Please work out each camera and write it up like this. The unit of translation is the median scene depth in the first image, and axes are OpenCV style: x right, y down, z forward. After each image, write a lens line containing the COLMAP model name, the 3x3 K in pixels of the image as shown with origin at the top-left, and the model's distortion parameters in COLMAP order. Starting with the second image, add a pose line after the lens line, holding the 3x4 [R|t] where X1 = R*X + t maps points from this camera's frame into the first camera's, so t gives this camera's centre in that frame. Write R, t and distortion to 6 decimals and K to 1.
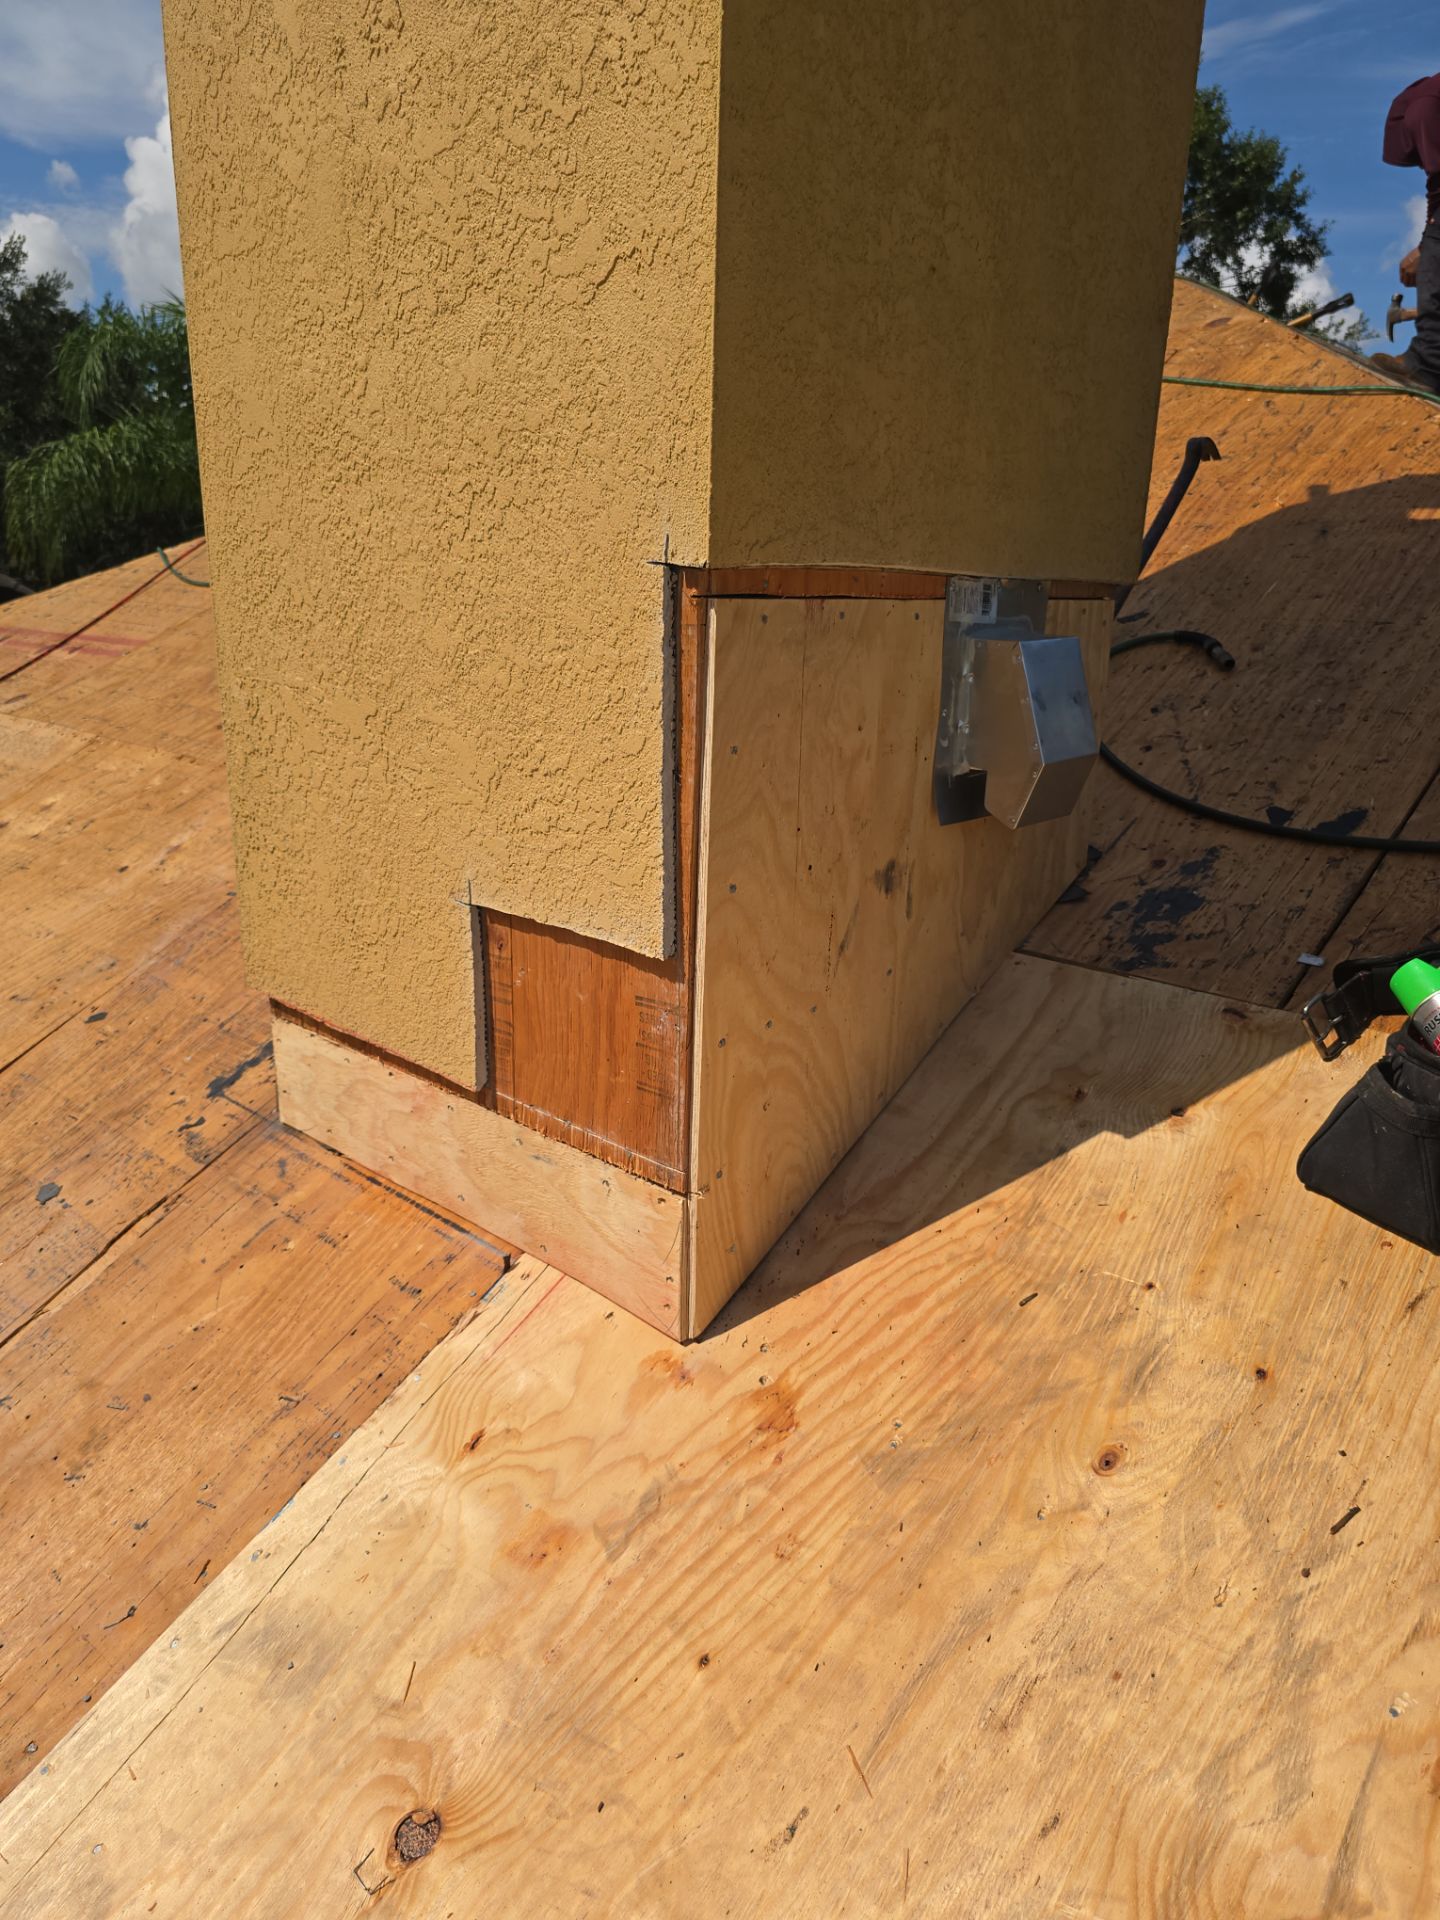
lens RADIAL K [[1305.1, 0, 711.9], [0, 1305.1, 941.1], [0, 0, 1]] dist [0.053916, -0.052867]
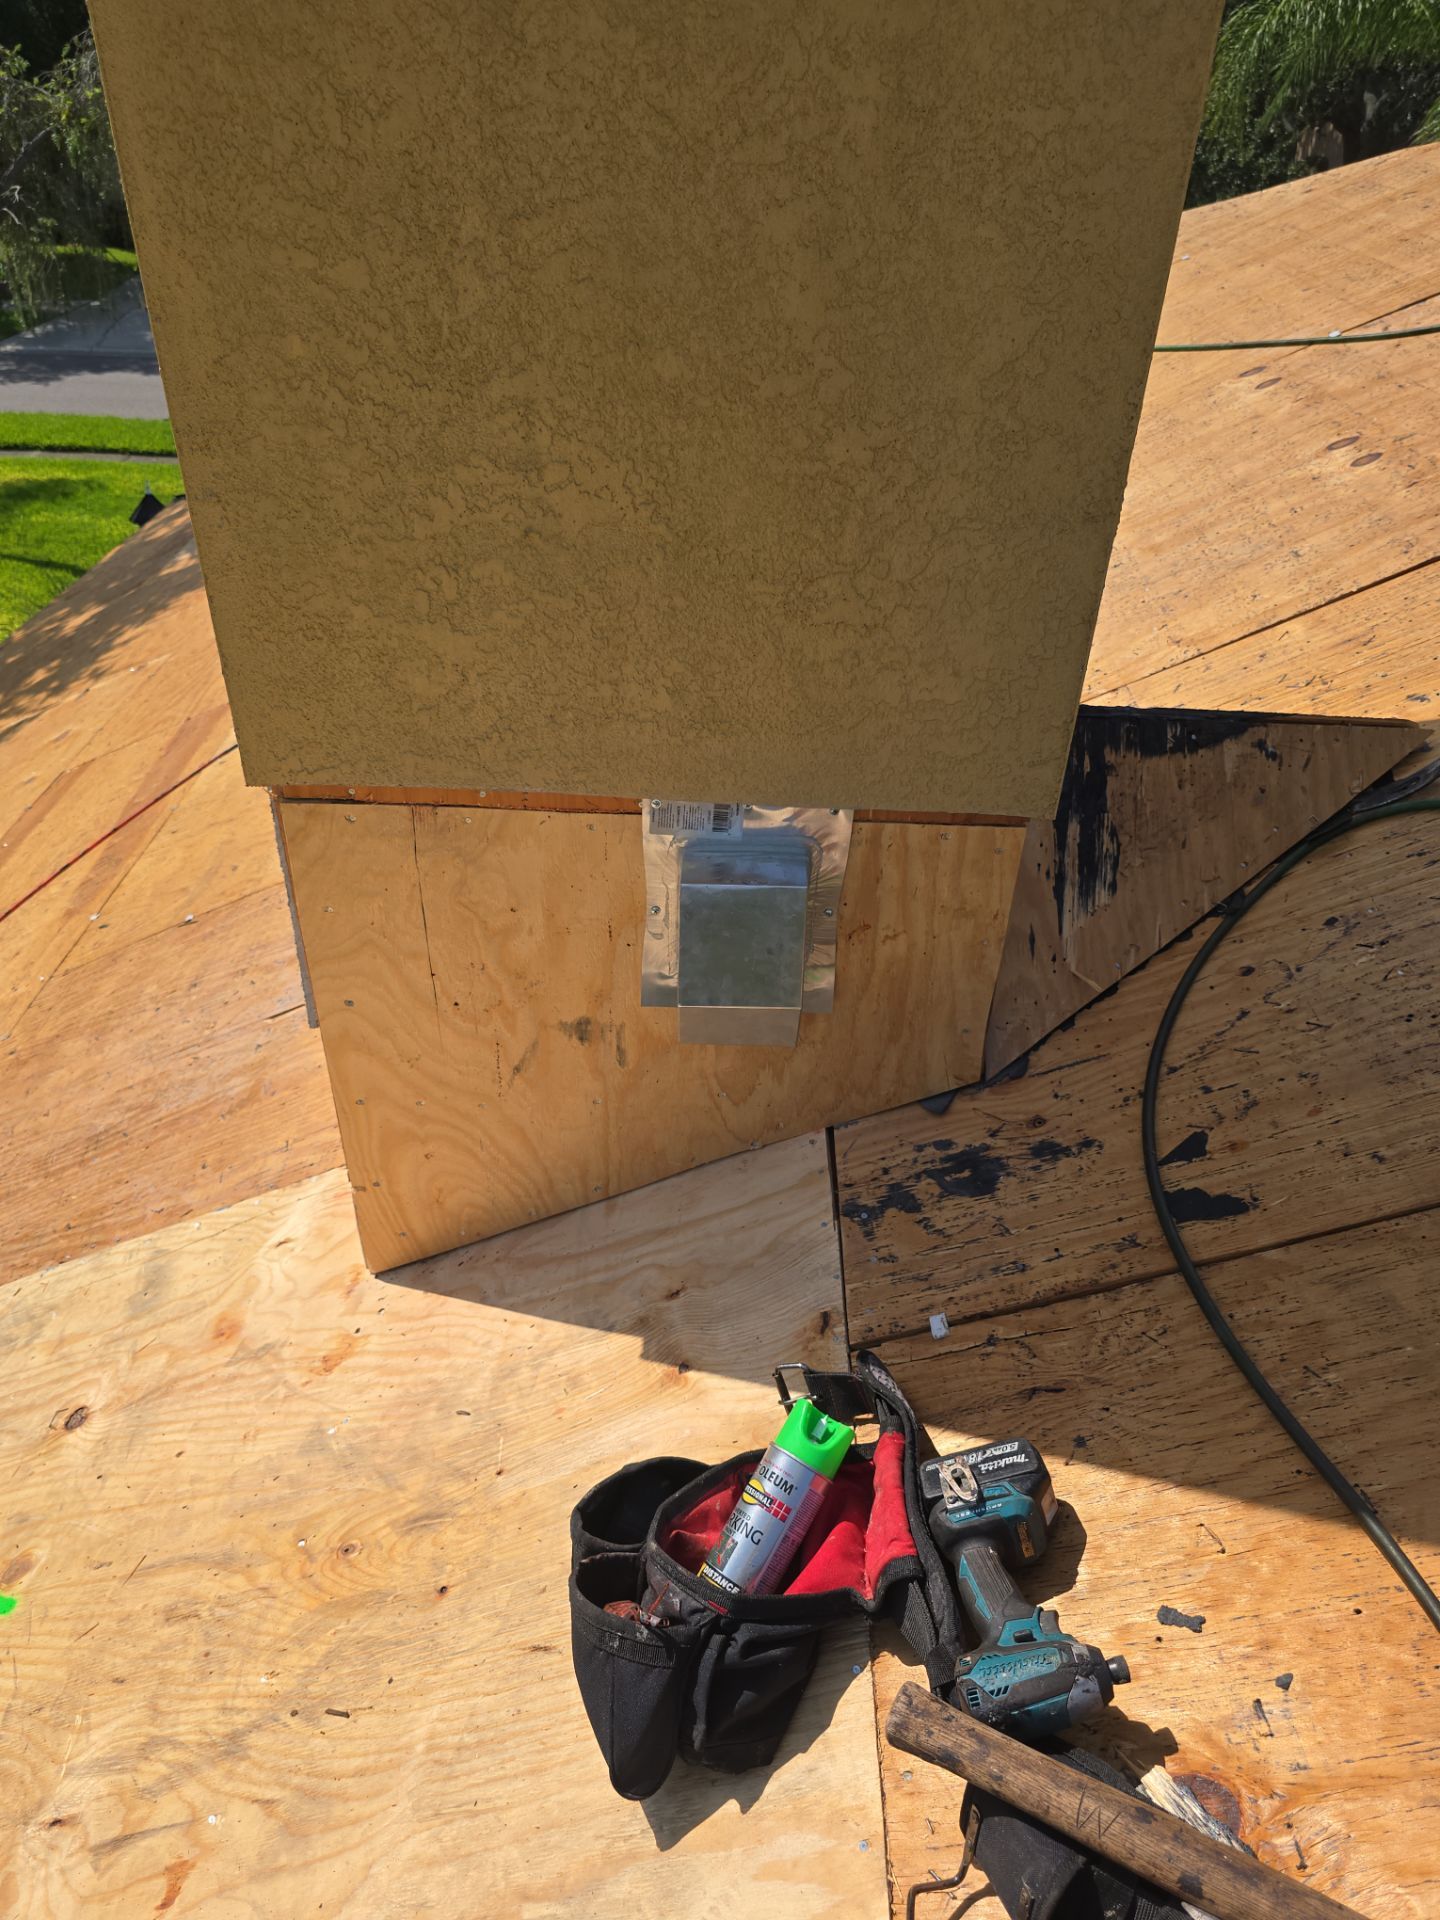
lens RADIAL K [[1305.1, 0, 717.0], [0, 1305.1, 944.3], [0, 0, 1]] dist [0.053916, -0.052867]
pose [[0.659661, 0.428006, -0.617786, 0.804704], [-0.219959, 0.895955, 0.385854, -0.526248], [0.718655, -0.118645, 0.685170, 0.336811]]
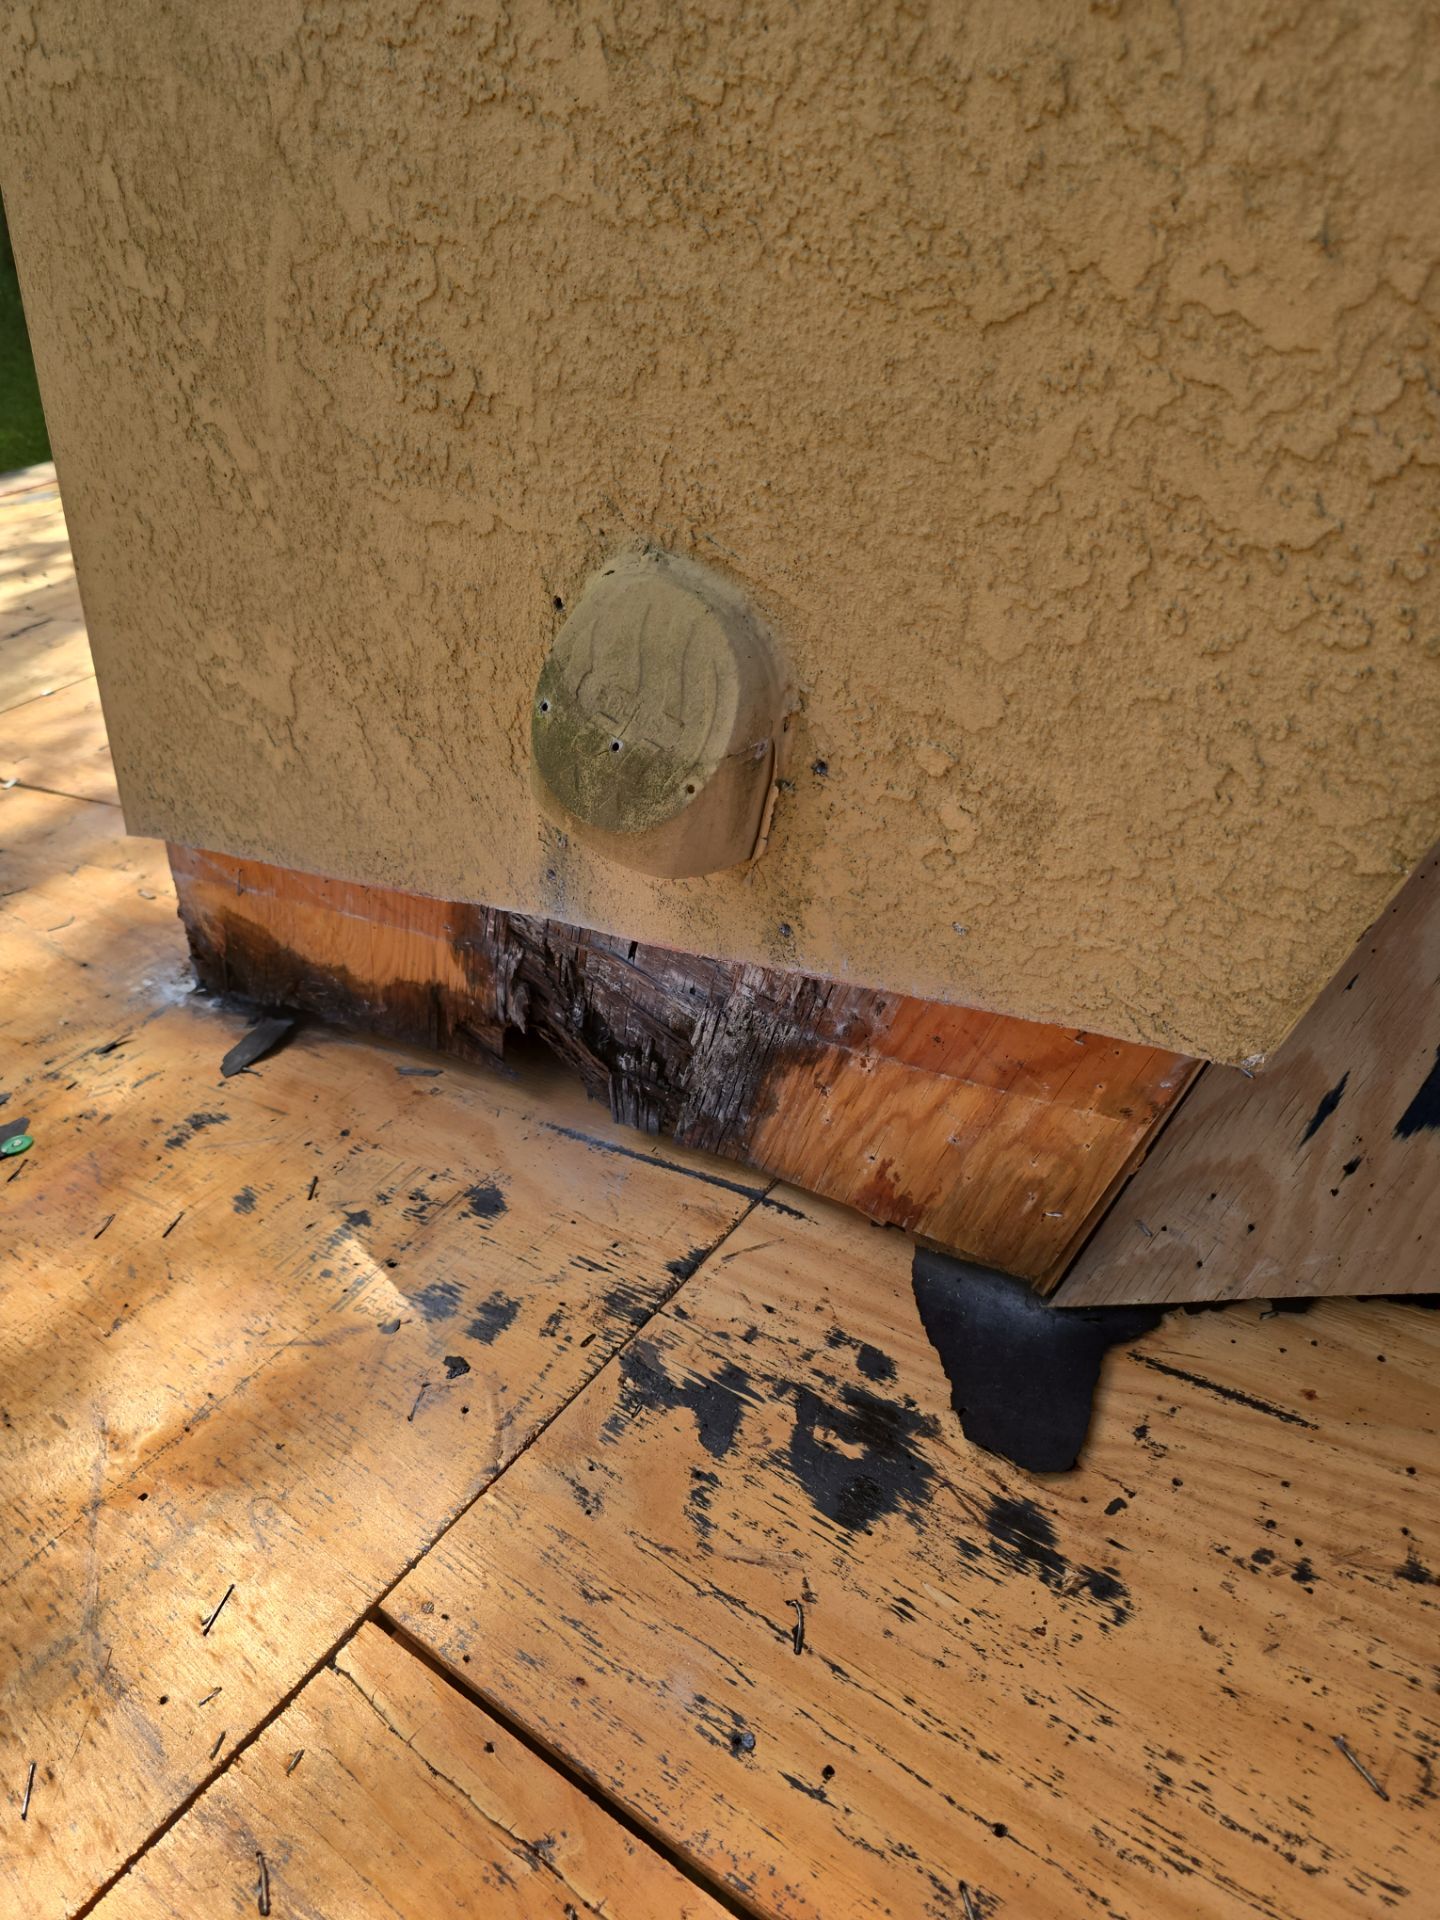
lens RADIAL K [[1305.1, 0, 750.0], [0, 1305.1, 957.5], [0, 0, 1]] dist [0.053916, -0.052867]
pose [[0.094816, 0.714071, -0.693622, 0.583021], [-0.442931, 0.654254, 0.612995, -0.407803], [0.891528, 0.249105, 0.378318, 0.881711]]
